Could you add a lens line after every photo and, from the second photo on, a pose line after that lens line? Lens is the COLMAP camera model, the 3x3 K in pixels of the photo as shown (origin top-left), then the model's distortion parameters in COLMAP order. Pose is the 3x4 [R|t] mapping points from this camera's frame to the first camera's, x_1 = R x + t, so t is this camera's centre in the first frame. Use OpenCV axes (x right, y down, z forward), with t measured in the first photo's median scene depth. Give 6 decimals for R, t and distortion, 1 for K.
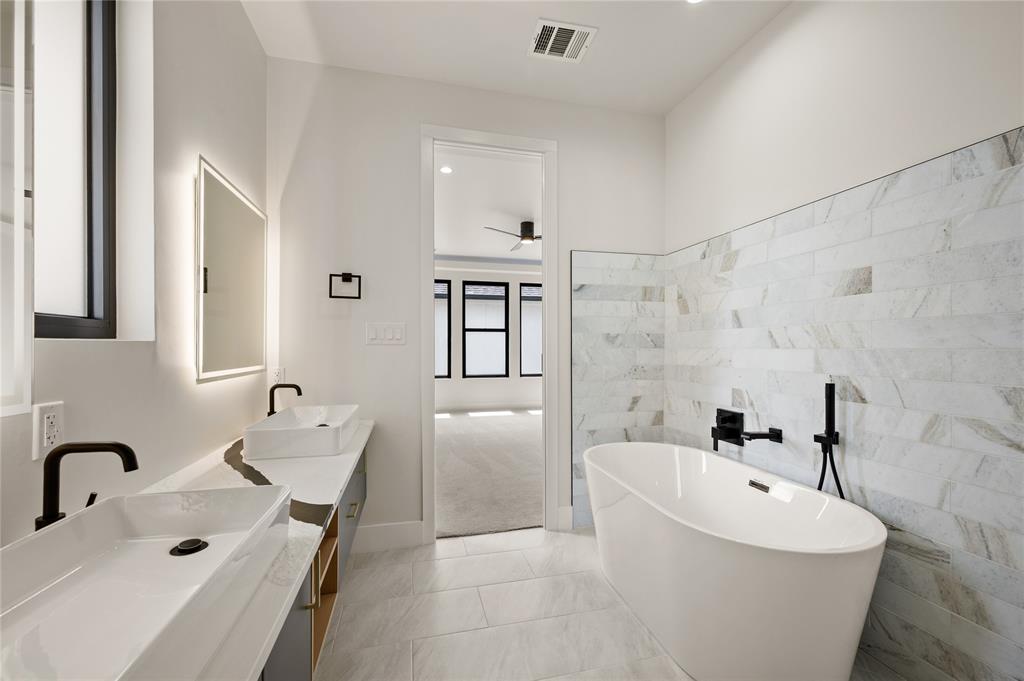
lens RADIAL K [[410.5, 0, 515.0], [0, 410.5, 350.3], [0, 0, 1]] dist [-0.000578, 0.000112]
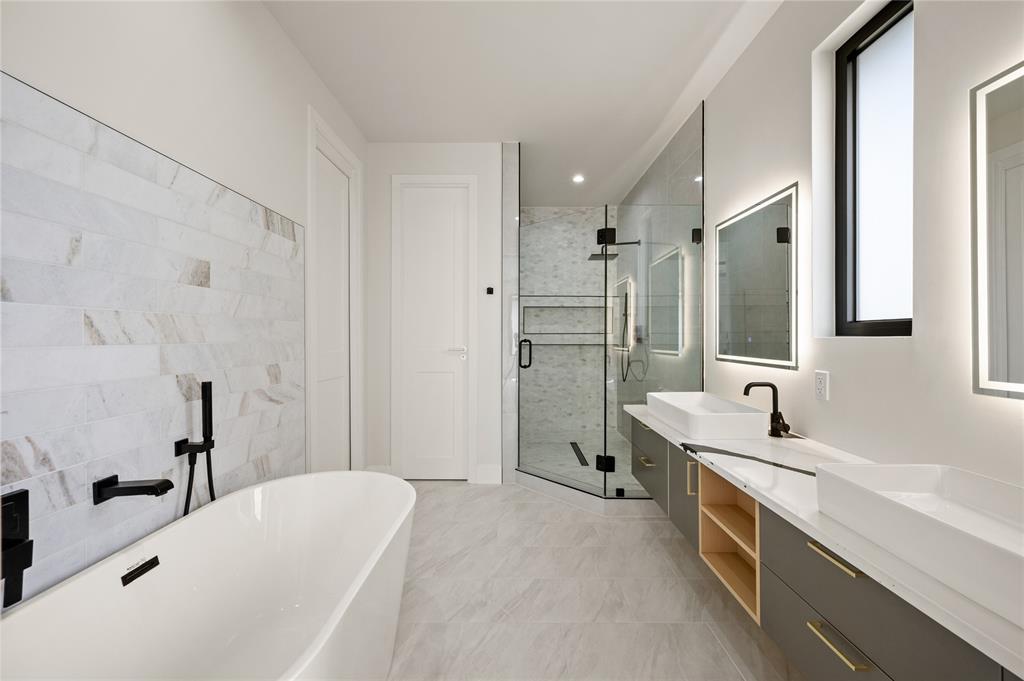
lens RADIAL K [[410.5, 0, 512.2], [0, 410.5, 336.0], [0, 0, 1]] dist [-0.000578, 0.000112]
pose [[-0.968685, -0.001011, 0.248292, -0.067381], [0.000657, 0.999978, 0.006634, -0.015848], [-0.248293, 0.006590, -0.968662, 1.052857]]
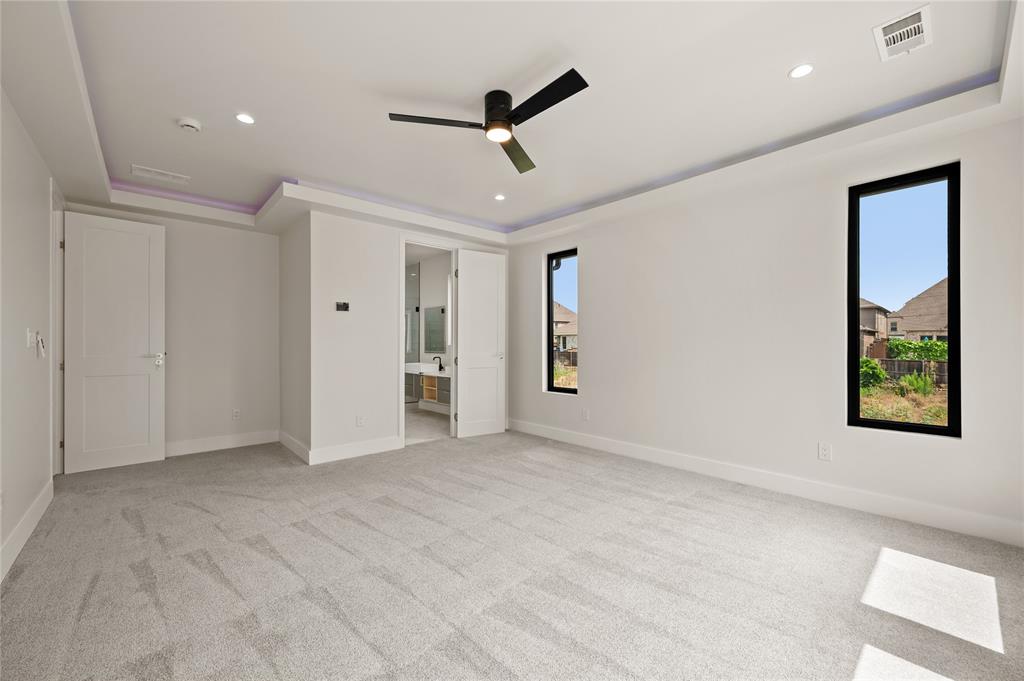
lens RADIAL K [[410.5, 0, 512.8], [0, 410.5, 341.4], [0, 0, 1]] dist [-0.000578, 0.000112]
pose [[-0.883754, -0.004266, -0.467933, 0.316056], [-0.007766, 0.999954, 0.005550, -0.040752], [0.467888, 0.008539, -0.883747, 2.253089]]
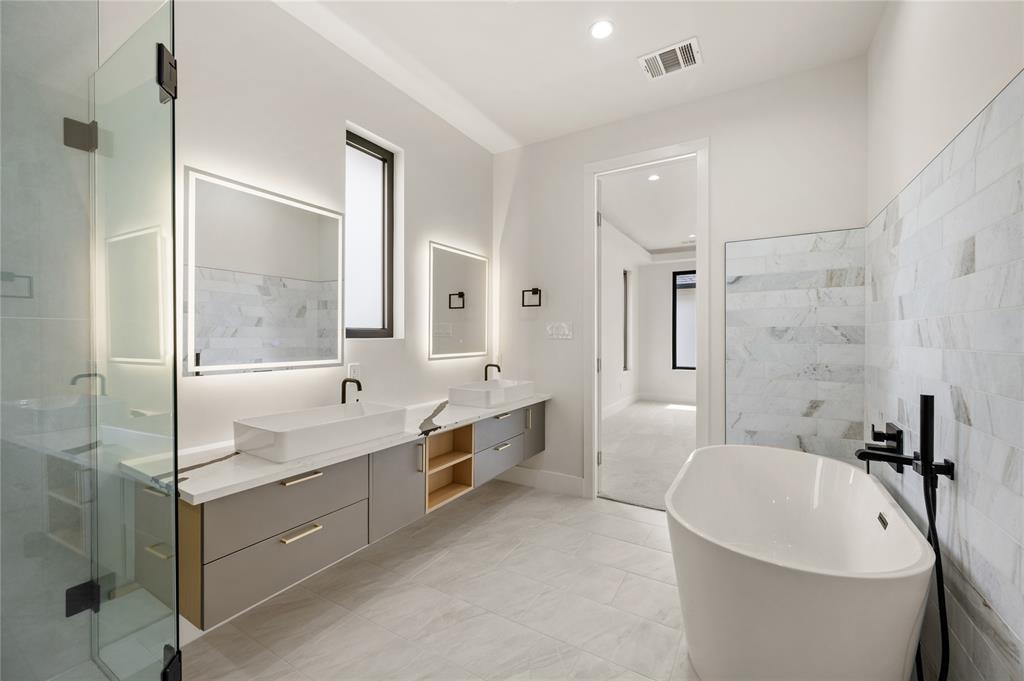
lens RADIAL K [[410.5, 0, 511.3], [0, 410.5, 338.8], [0, 0, 1]] dist [-0.000578, 0.000112]
pose [[0.705792, 0.003487, -0.708411, 0.469708], [-0.005880, 0.999982, -0.000936, -0.010875], [0.708395, 0.004826, 0.705800, -0.048578]]
